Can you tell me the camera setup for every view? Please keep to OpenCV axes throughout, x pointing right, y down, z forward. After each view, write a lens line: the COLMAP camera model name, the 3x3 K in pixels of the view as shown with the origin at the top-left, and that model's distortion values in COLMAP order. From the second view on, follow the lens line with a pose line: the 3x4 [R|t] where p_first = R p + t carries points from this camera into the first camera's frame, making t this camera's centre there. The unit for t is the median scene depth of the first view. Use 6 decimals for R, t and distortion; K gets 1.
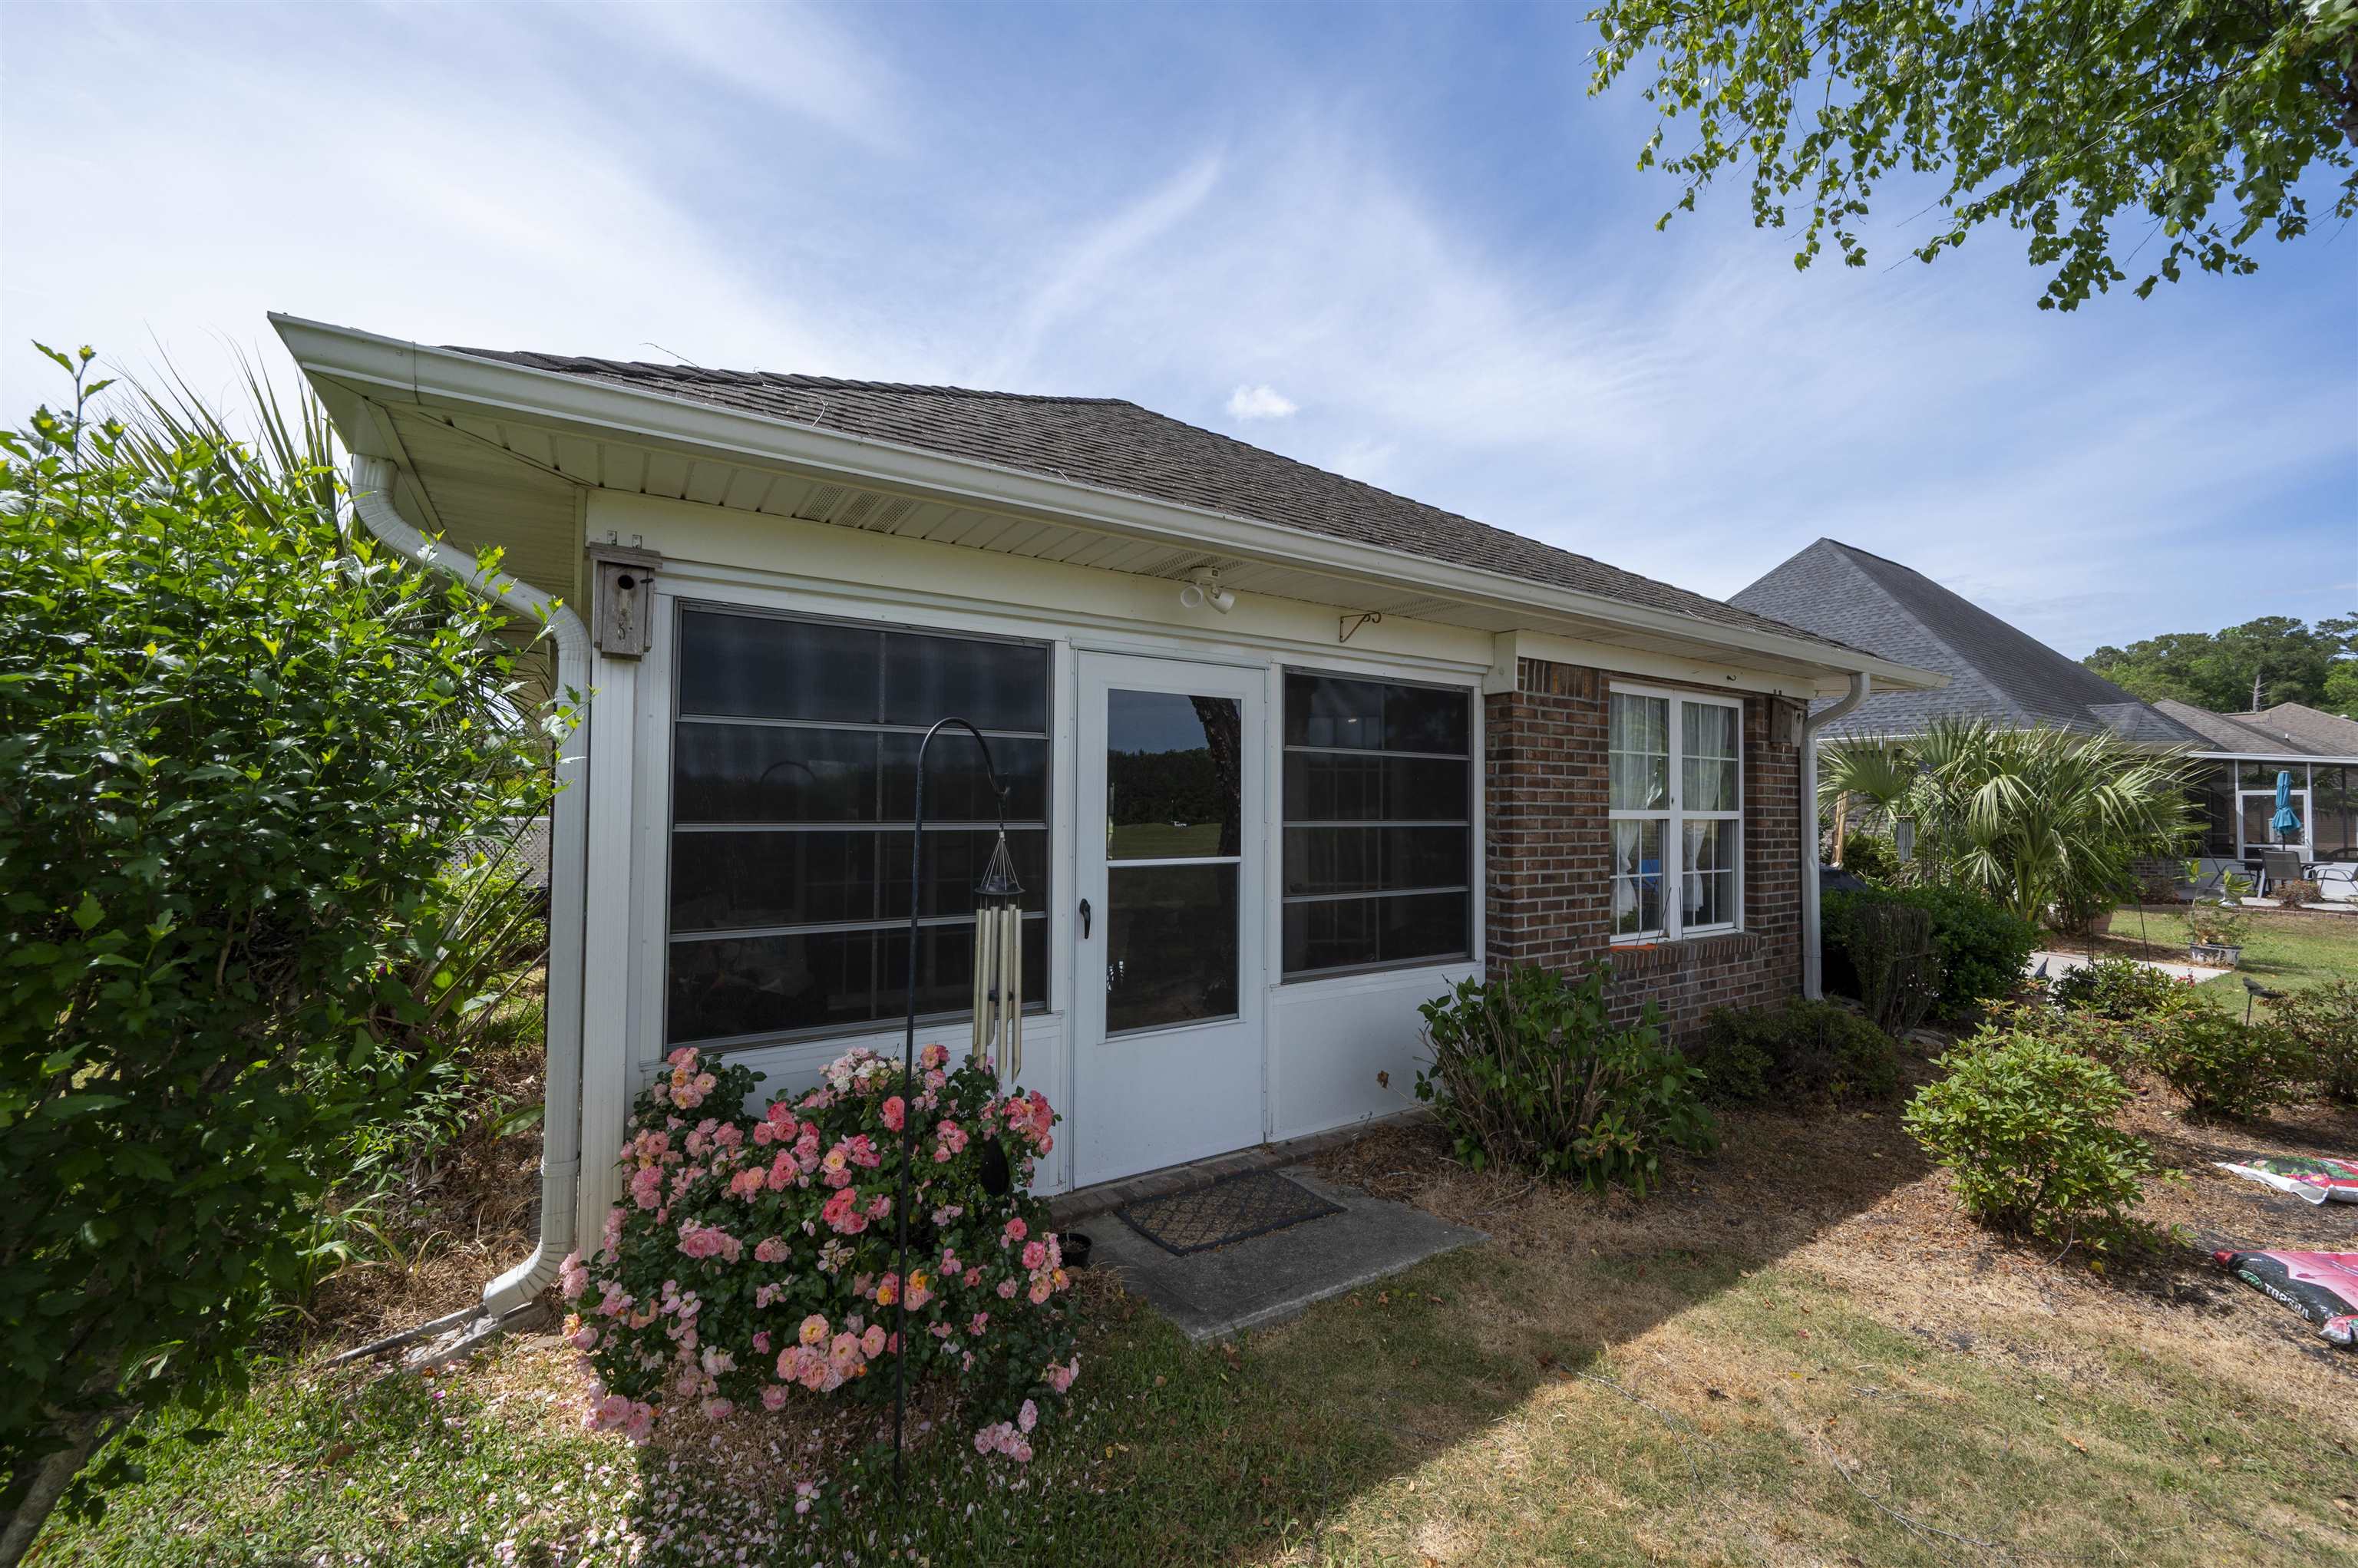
lens RADIAL K [[924.9, 0, 1182.9], [0, 924.9, 789.5], [0, 0, 1]] dist [-0.003303, 0.000313]
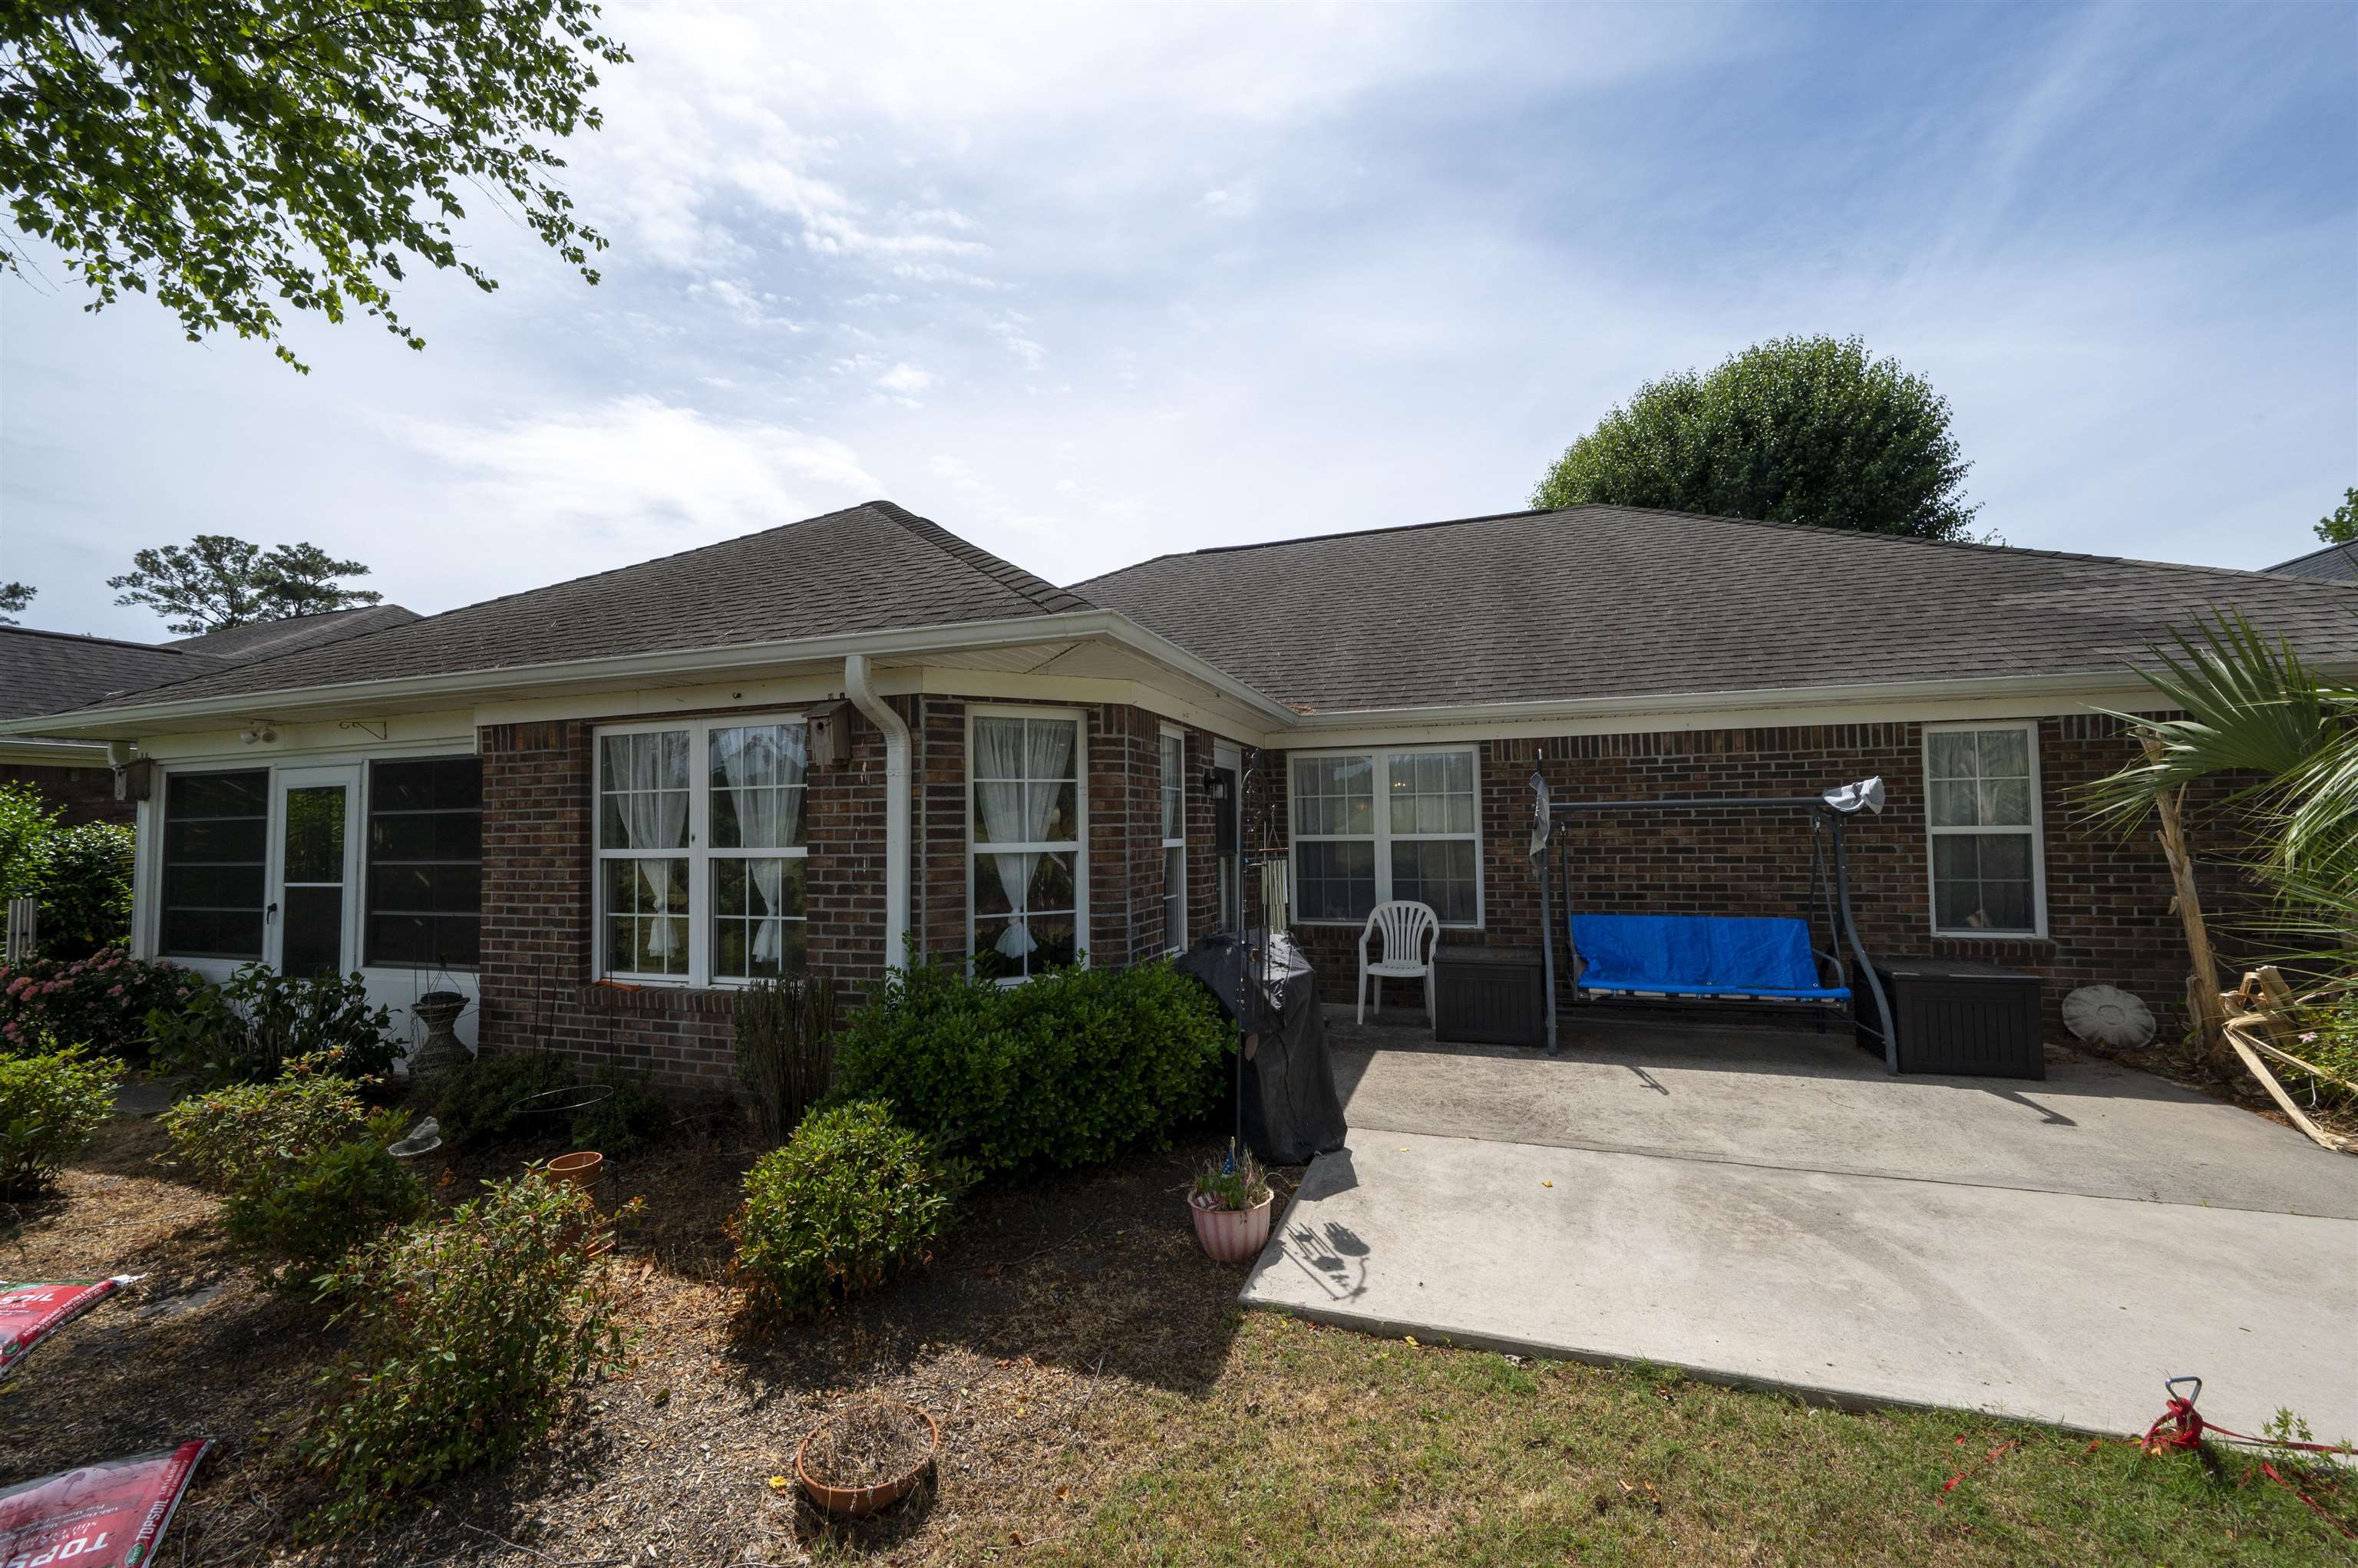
lens RADIAL K [[924.9, 0, 1177.3], [0, 924.9, 774.1], [0, 0, 1]] dist [-0.003303, 0.000313]
pose [[0.615871, -0.054003, -0.785994, 1.838031], [0.045424, 0.998422, -0.033007, 0.001507], [0.786537, -0.015375, 0.617352, 0.946167]]
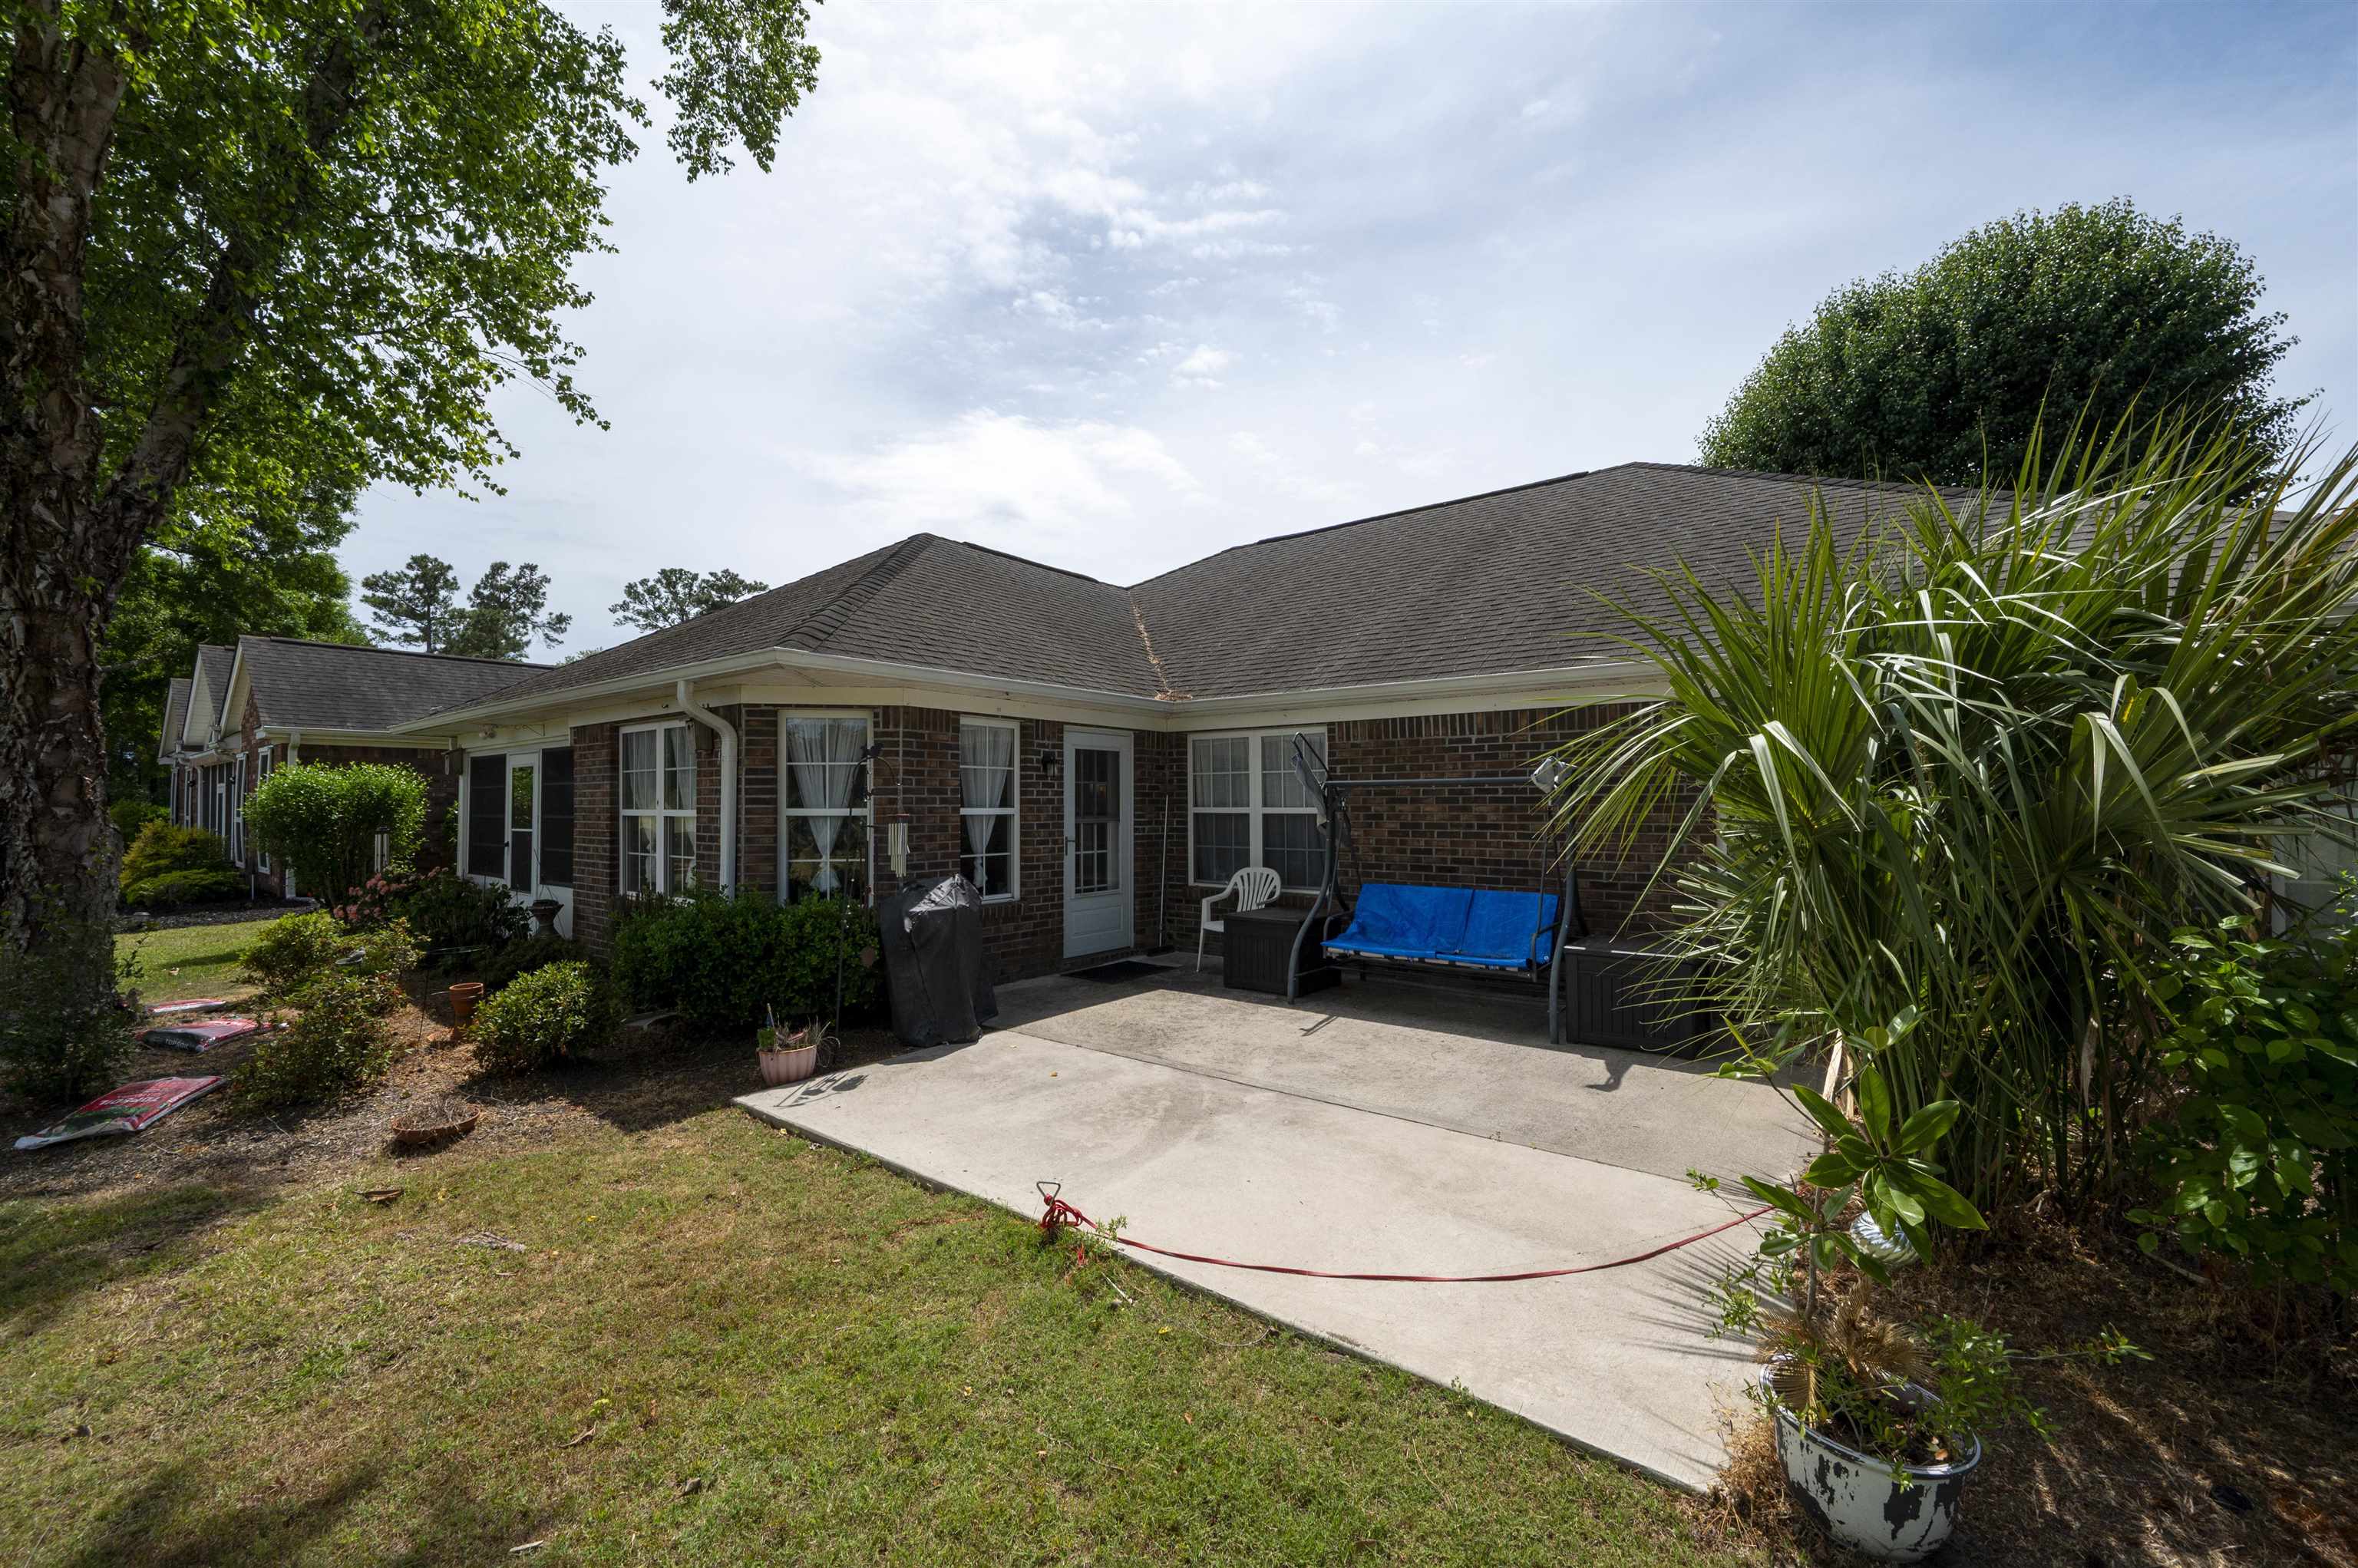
lens RADIAL K [[924.9, 0, 1188.8], [0, 924.9, 794.3], [0, 0, 1]] dist [-0.003303, 0.000313]
pose [[0.333976, -0.007283, -0.942554, 2.427427], [0.039816, 0.999187, 0.006387, 0.026259], [0.941740, -0.039662, 0.333994, 1.490519]]
